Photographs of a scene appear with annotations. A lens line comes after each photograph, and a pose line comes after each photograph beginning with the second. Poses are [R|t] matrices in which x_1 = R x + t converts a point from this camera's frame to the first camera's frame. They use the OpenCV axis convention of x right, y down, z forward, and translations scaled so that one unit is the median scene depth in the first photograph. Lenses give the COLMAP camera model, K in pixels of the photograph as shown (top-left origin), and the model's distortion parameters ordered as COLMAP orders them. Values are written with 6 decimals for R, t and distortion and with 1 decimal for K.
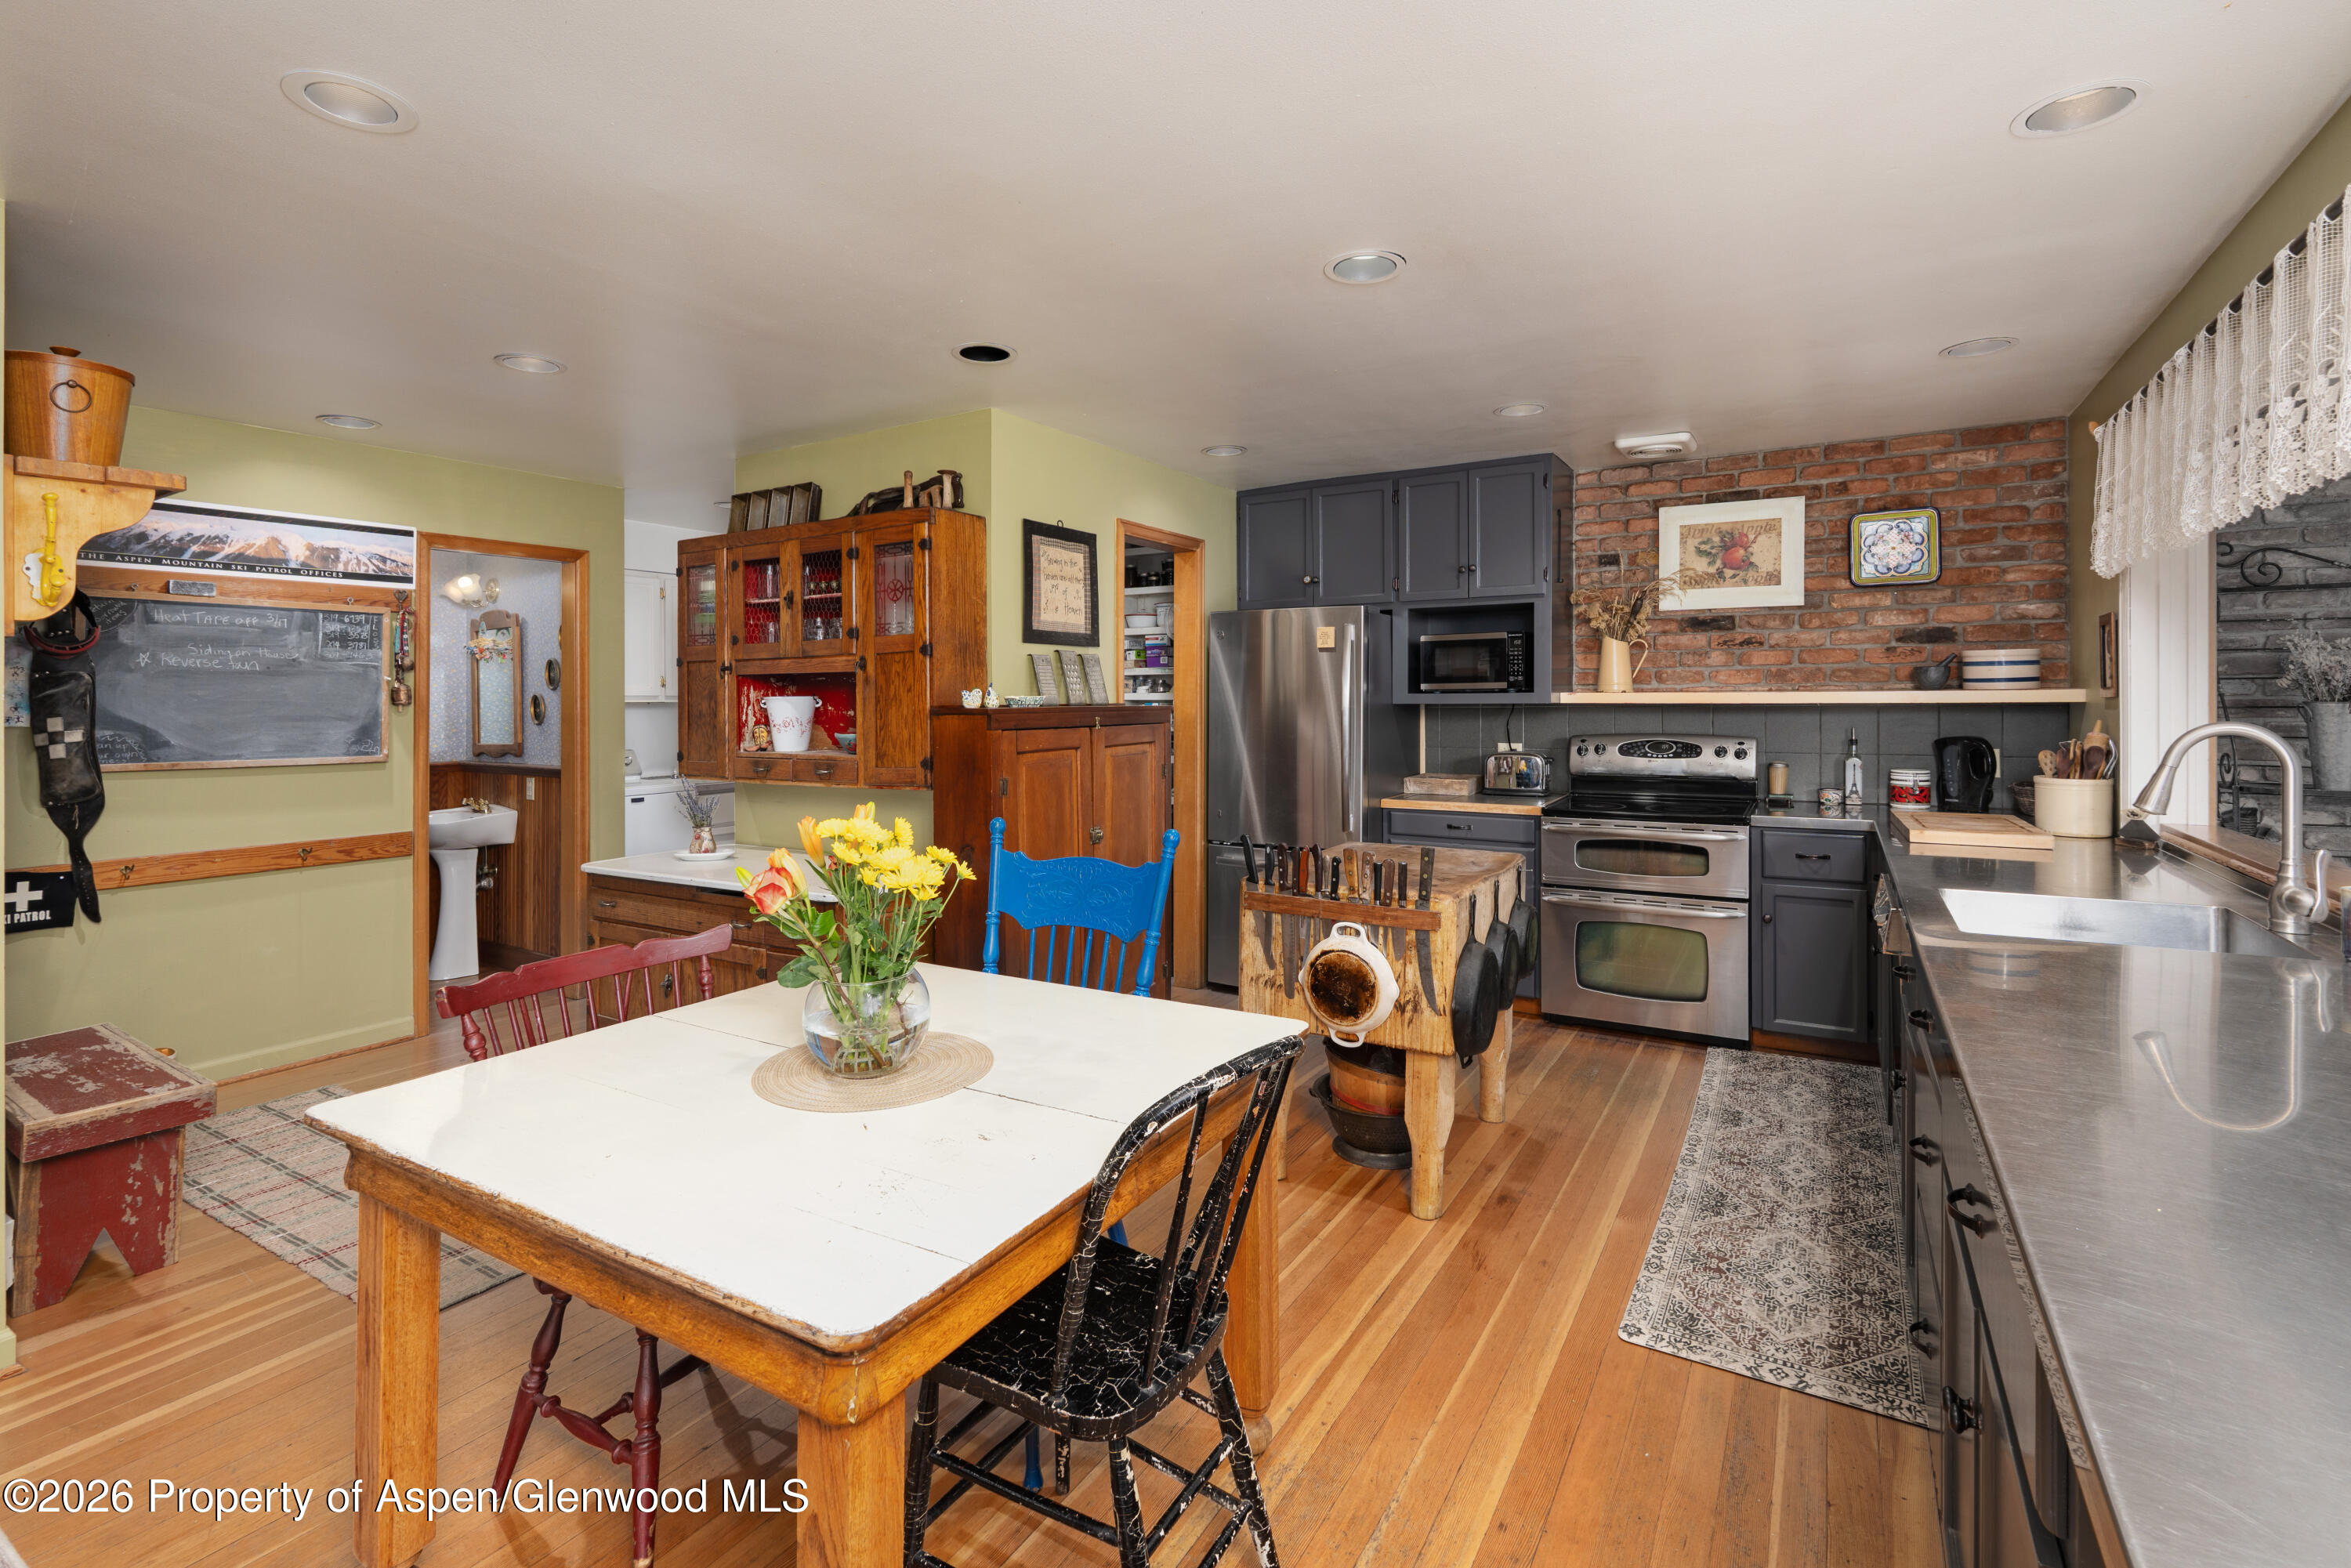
lens RADIAL K [[1062.1, 0, 1177.3], [0, 1062.1, 711.1], [0, 0, 1]] dist [-0.001518, -0.000228]
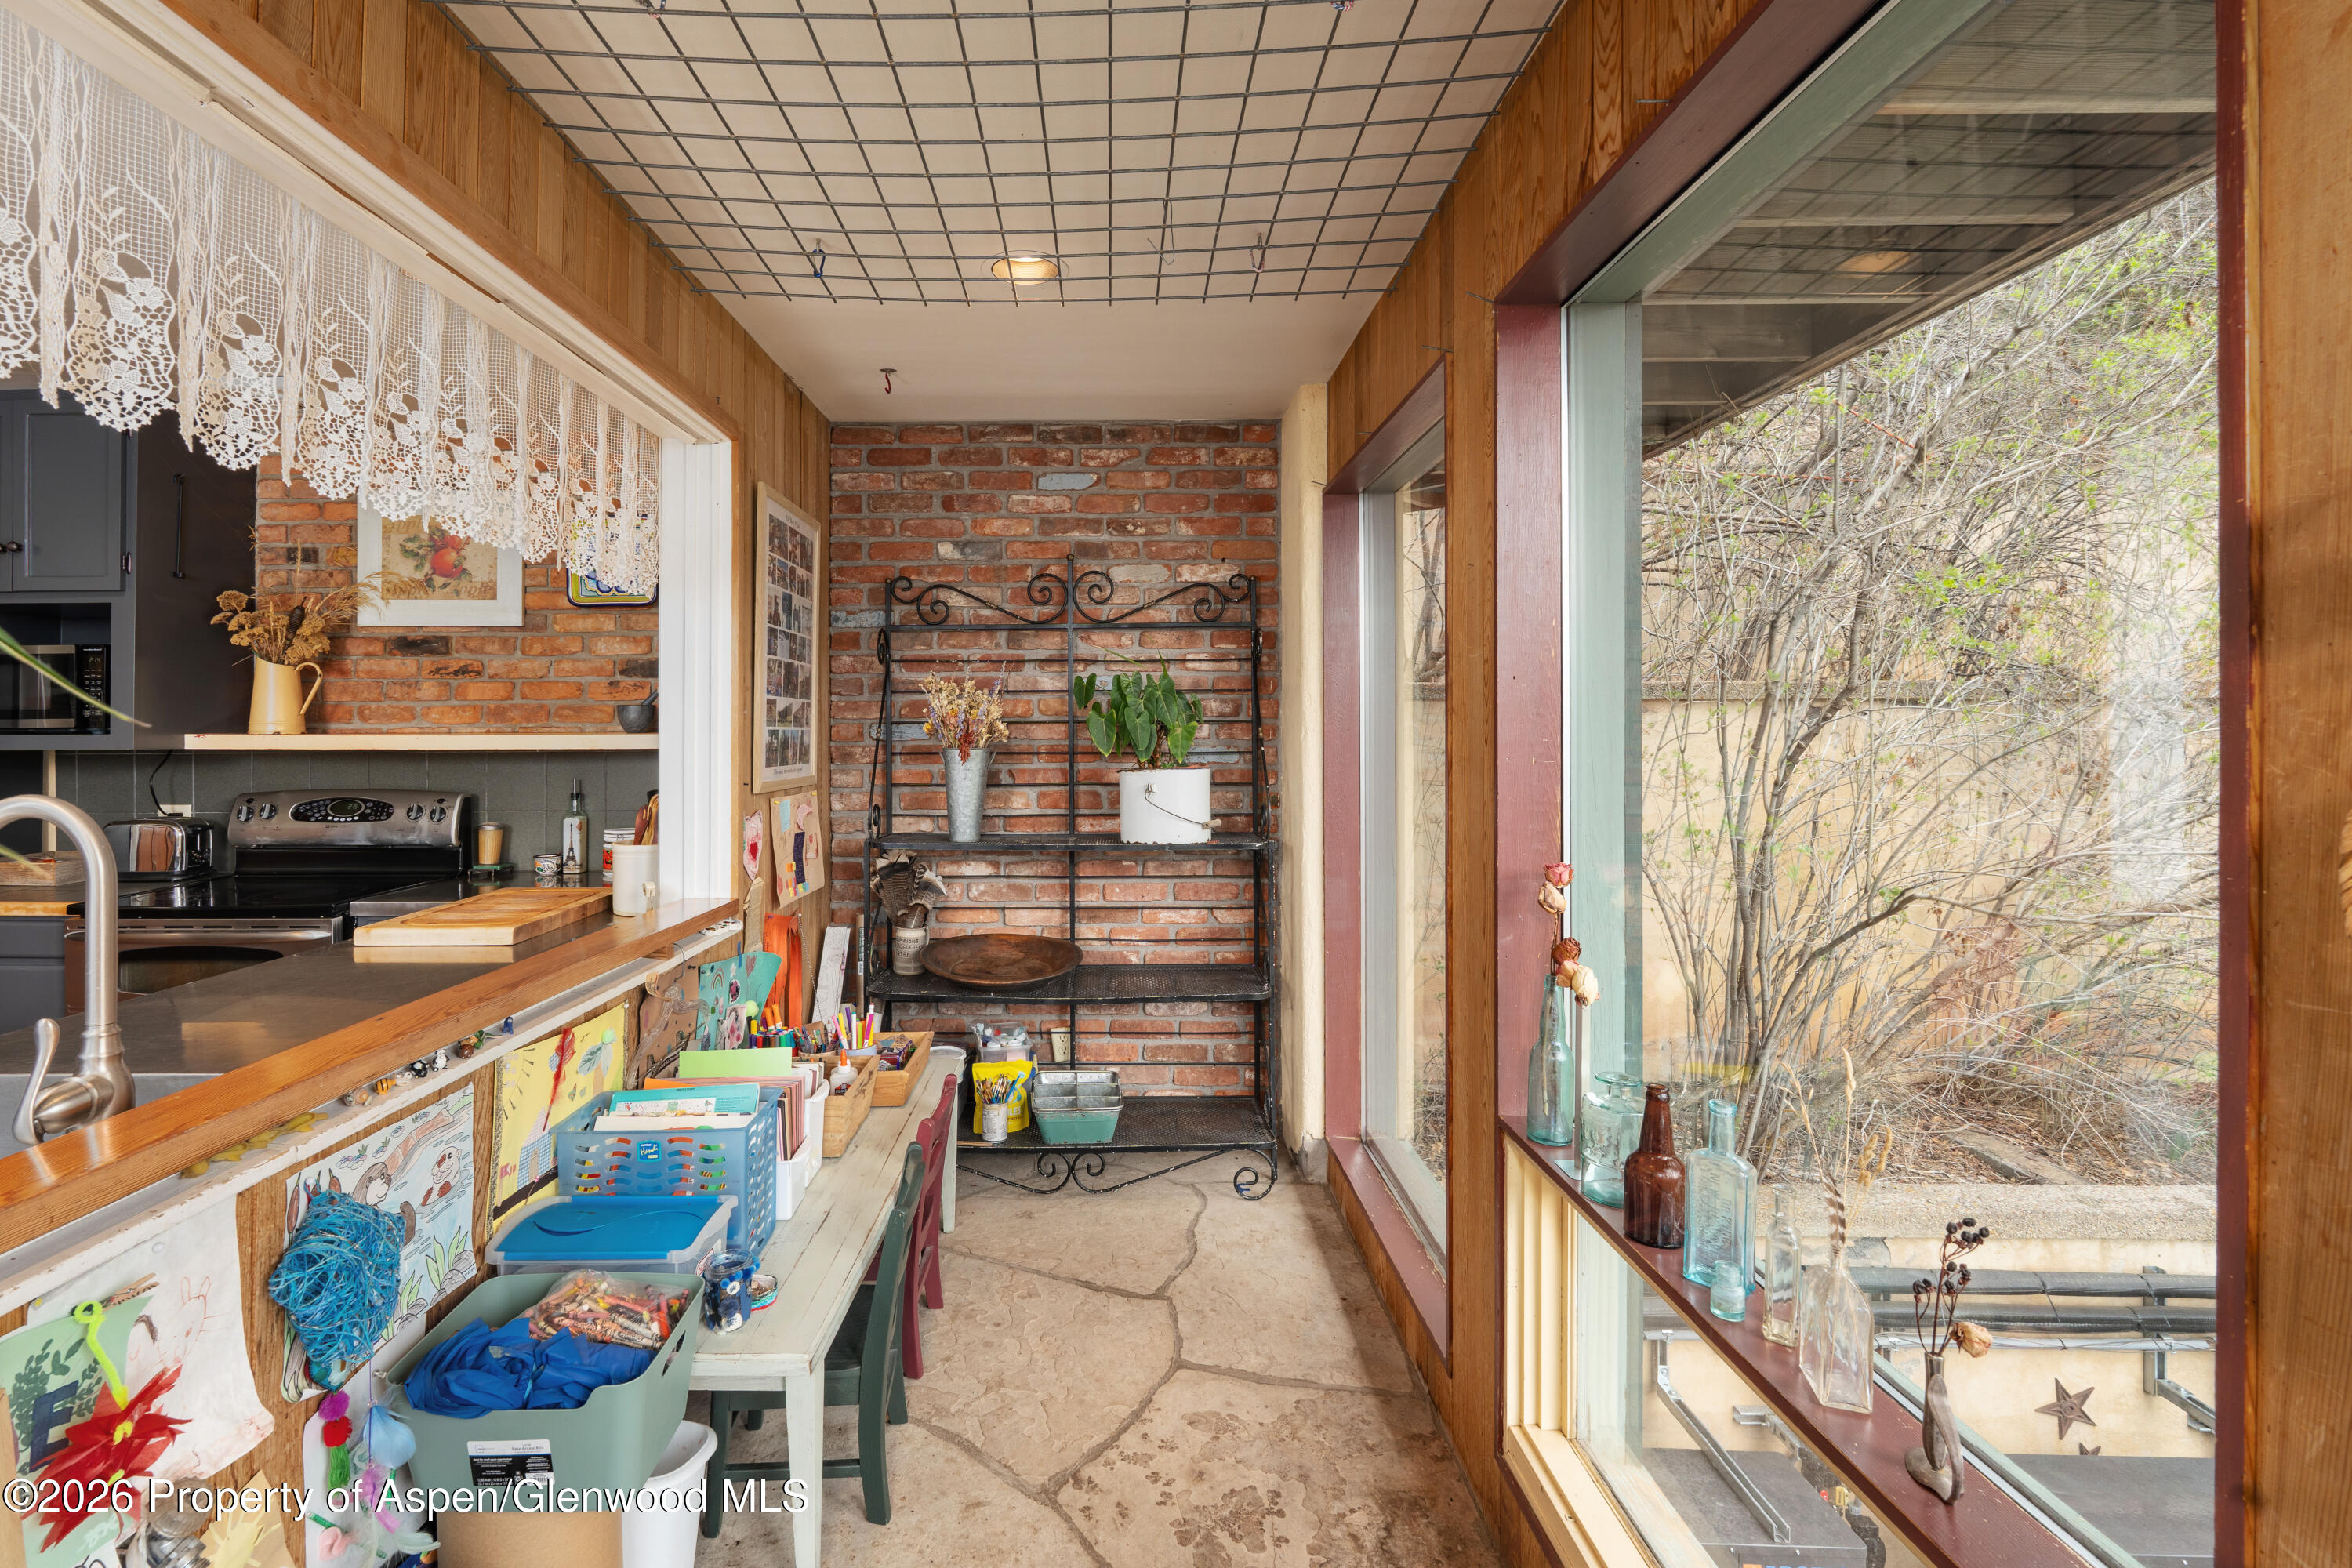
lens RADIAL K [[1062.6, 0, 1109.8], [0, 1062.6, 726.9], [0, 0, 1]] dist [-0.001518, -0.000228]
pose [[0.866830, 0.005802, 0.498570, 0.574660], [0.003125, 0.999849, -0.017069, -0.008877], [-0.498594, 0.016354, 0.866681, 0.086539]]
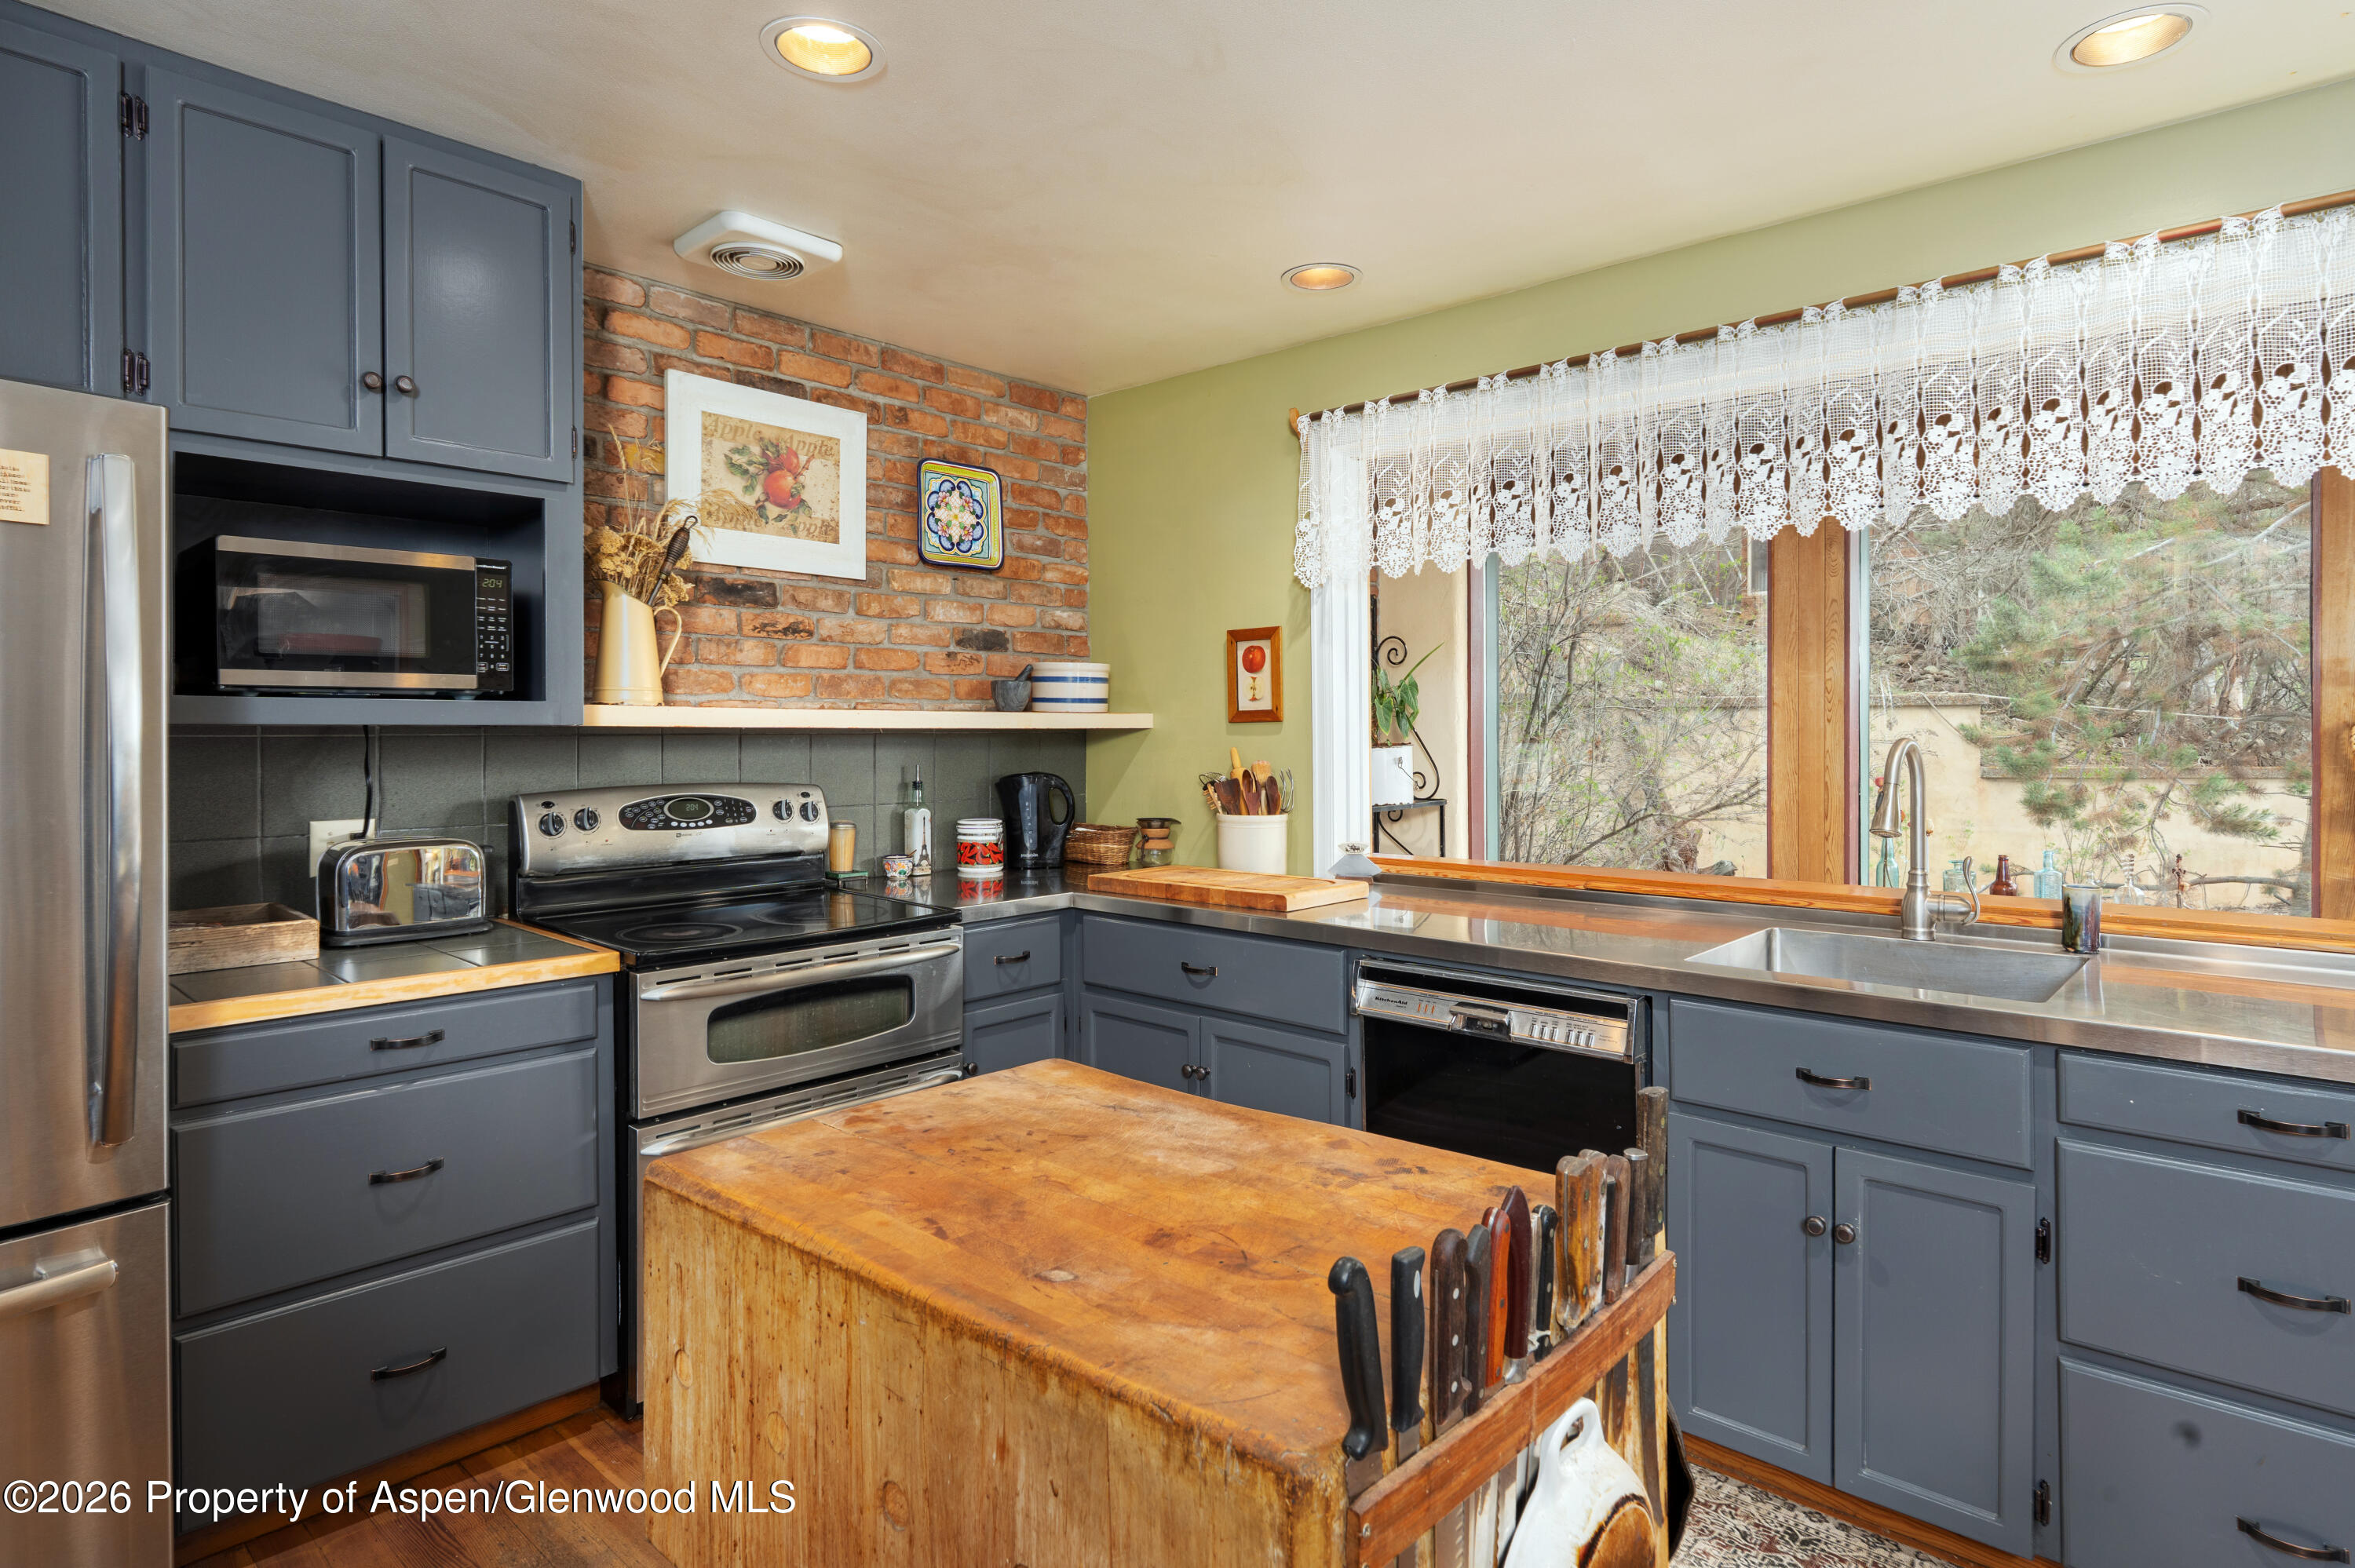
lens RADIAL K [[1253.4, 0, 1179.1], [0, 1253.4, 754.9], [0, 0, 1]] dist [-0.016752, -0.002199]
pose [[0.200742, -0.009799, 0.979595, -0.128977], [0.011291, 0.999907, 0.007689, 0.004563], [-0.979579, 0.009517, 0.200834, 0.654349]]
